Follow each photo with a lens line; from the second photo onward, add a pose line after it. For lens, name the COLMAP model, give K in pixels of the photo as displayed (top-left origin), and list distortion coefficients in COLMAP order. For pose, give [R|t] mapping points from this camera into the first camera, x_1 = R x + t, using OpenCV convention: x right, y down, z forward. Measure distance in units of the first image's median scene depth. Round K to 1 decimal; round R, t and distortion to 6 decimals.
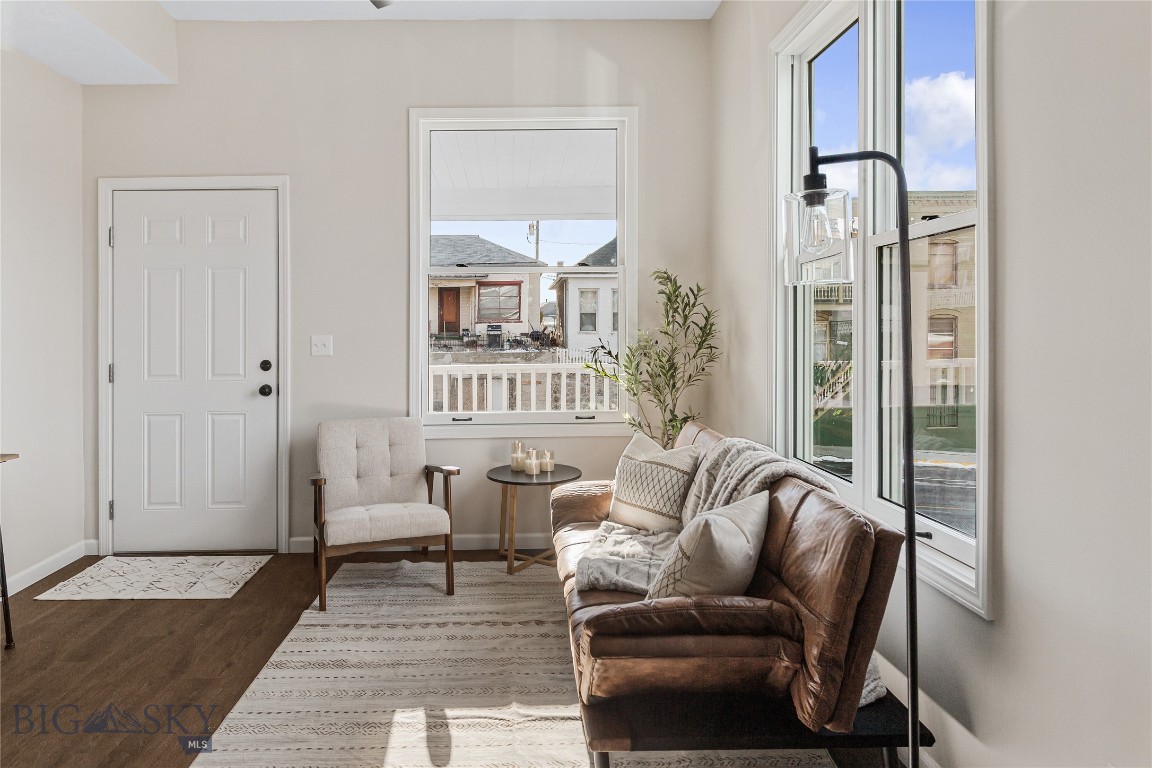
lens RADIAL K [[732.0, 0, 575.1], [0, 732.0, 380.2], [0, 0, 1]] dist [-0.005748, 0.007224]
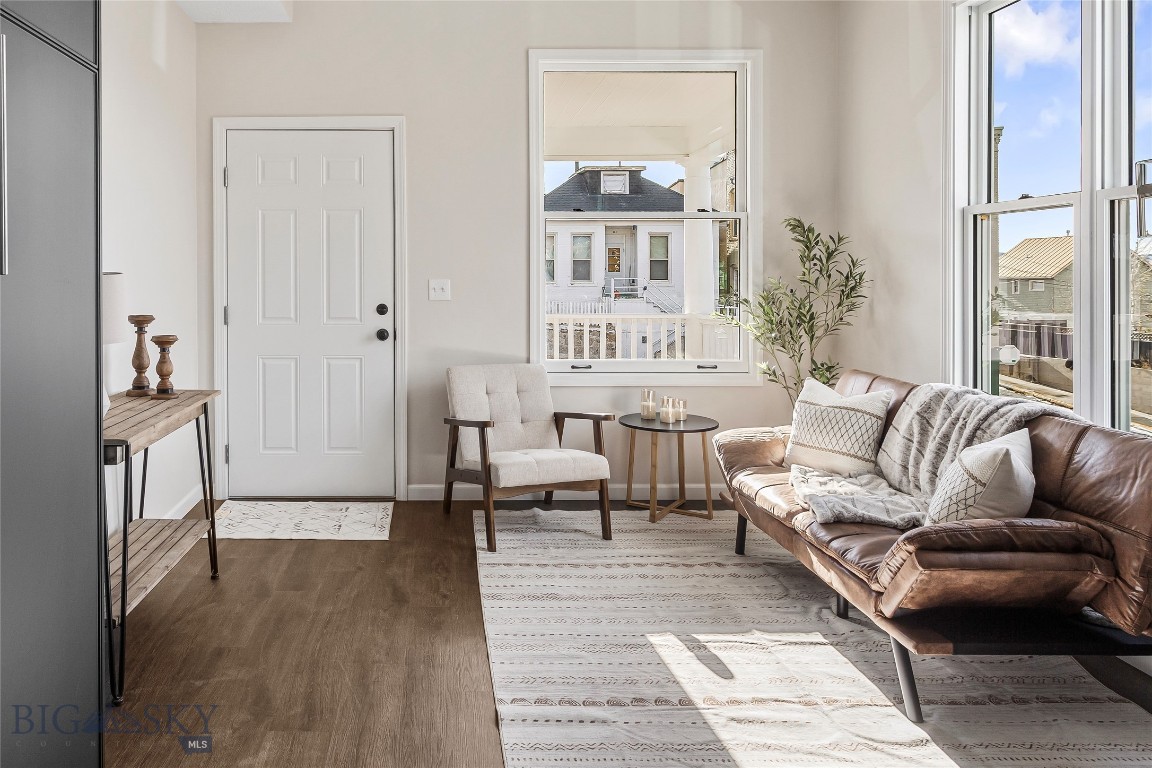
lens RADIAL K [[805.7, 0, 556.7], [0, 805.7, 329.9], [0, 0, 1]] dist [-0.002498, 0.005915]
pose [[0.999844, 0.013062, -0.011850, -0.229084], [-0.013121, 0.999902, -0.004892, 0.012334], [0.011785, 0.005047, 0.999918, -0.103176]]
